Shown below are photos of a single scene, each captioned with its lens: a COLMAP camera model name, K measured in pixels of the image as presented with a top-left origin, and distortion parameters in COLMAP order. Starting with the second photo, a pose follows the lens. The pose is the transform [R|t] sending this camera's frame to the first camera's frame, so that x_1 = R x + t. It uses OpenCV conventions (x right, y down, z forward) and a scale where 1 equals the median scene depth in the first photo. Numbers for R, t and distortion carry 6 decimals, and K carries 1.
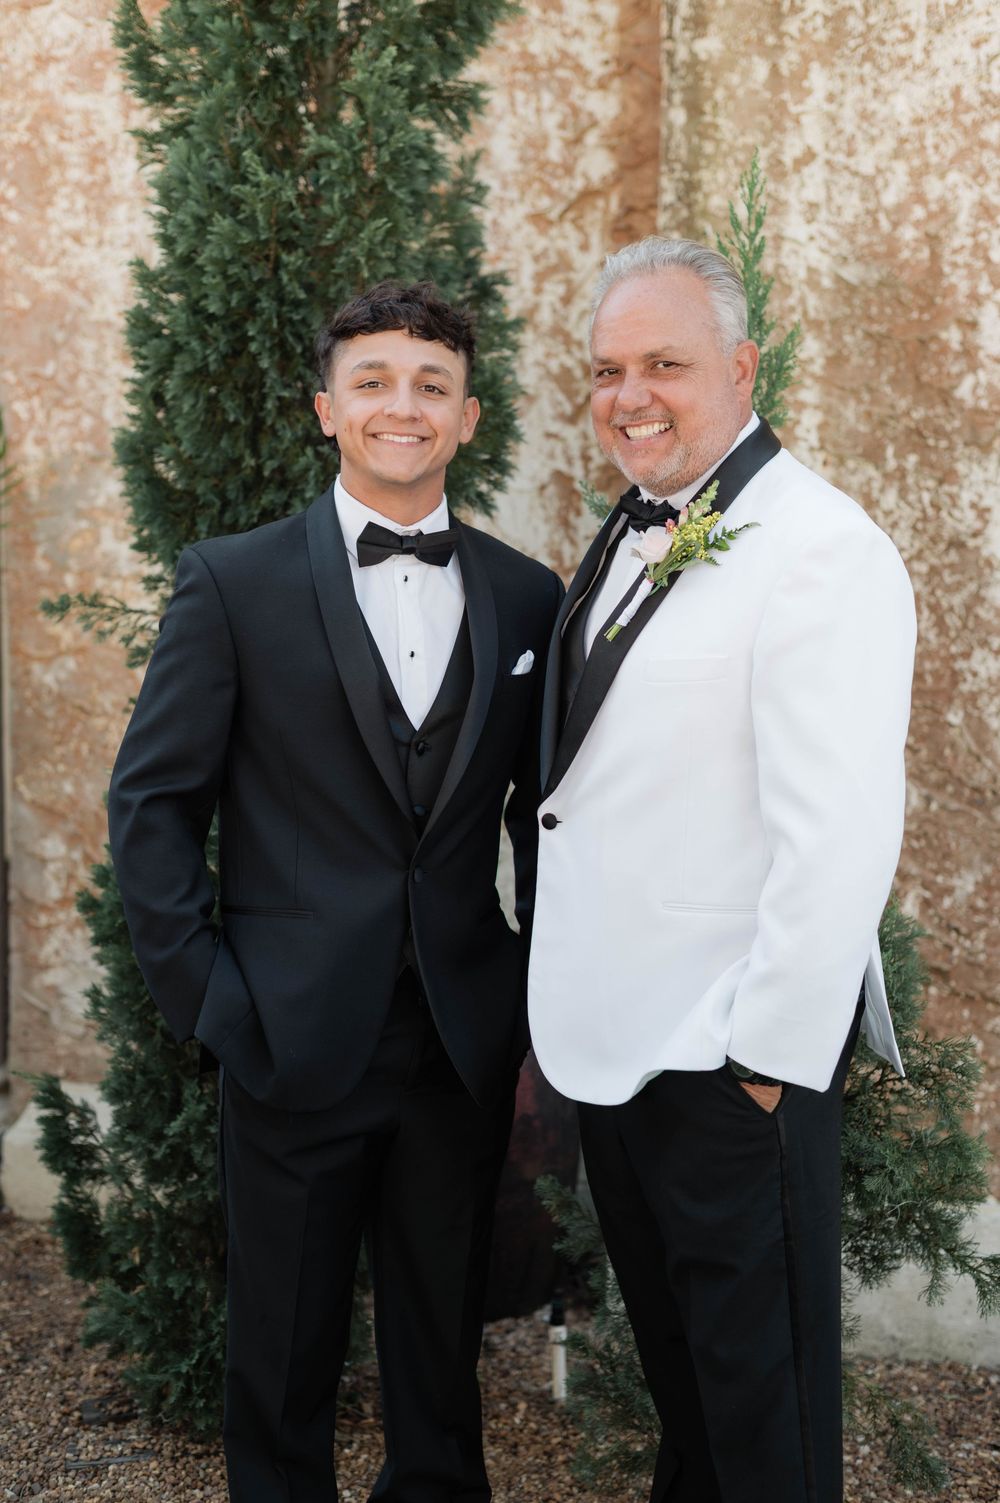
lens RADIAL K [[2309.0, 0, 499.6], [0, 2309.0, 743.6], [0, 0, 1]] dist [0.032000, 0.000000]
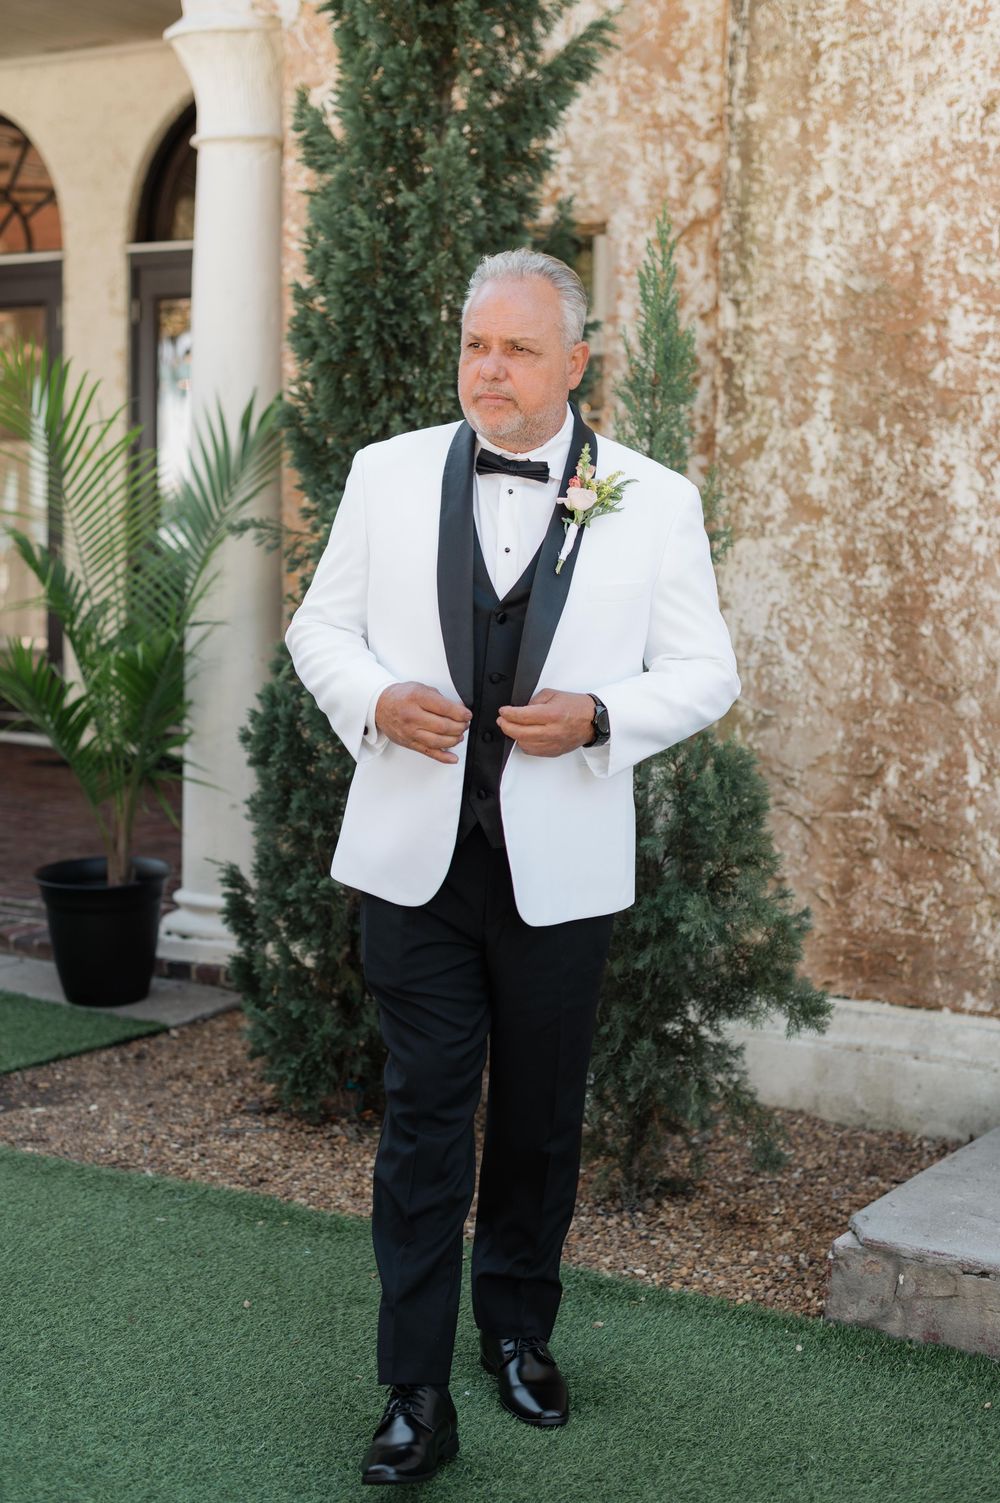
lens RADIAL K [[2309.0, 0, 500.6], [0, 2309.0, 742.4], [0, 0, 1]] dist [0.032000, 0.000000]
pose [[0.967450, 0.037210, -0.250314, 0.292426], [-0.036852, 0.999302, 0.006117, 0.051900], [0.250366, 0.003307, 0.968145, -0.297459]]
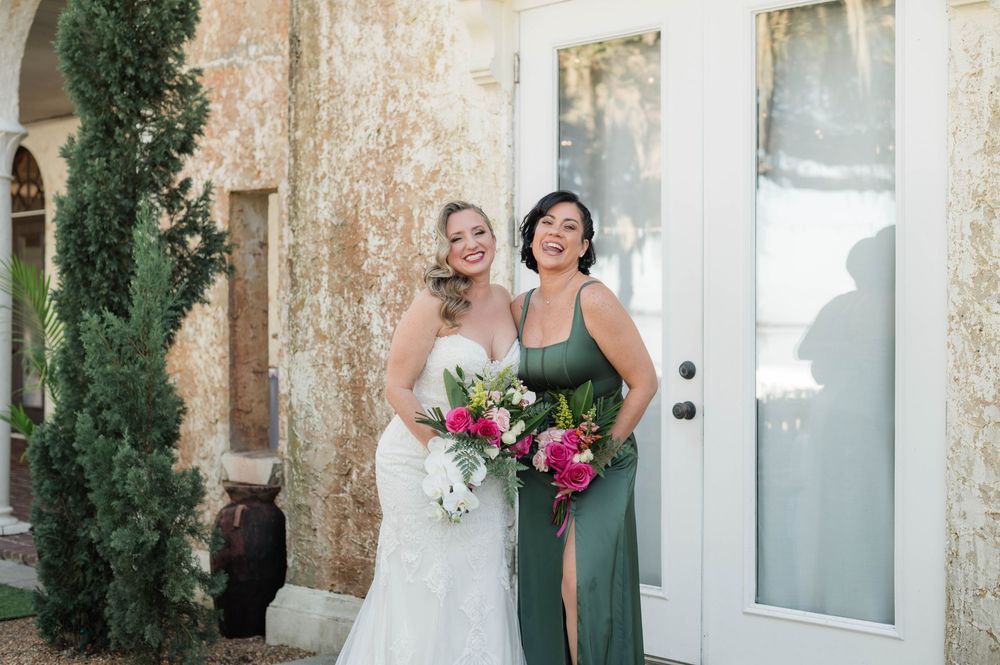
lens RADIAL K [[1536.3, 0, 510.2], [0, 1536.3, 331.3], [0, 0, 1]] dist [0.032000, 0.000000]
pose [[0.885481, -0.001538, -0.464673, 1.095238], [-0.037638, 0.996471, -0.075021, 0.034526], [0.463148, 0.083919, 0.882299, -0.373994]]
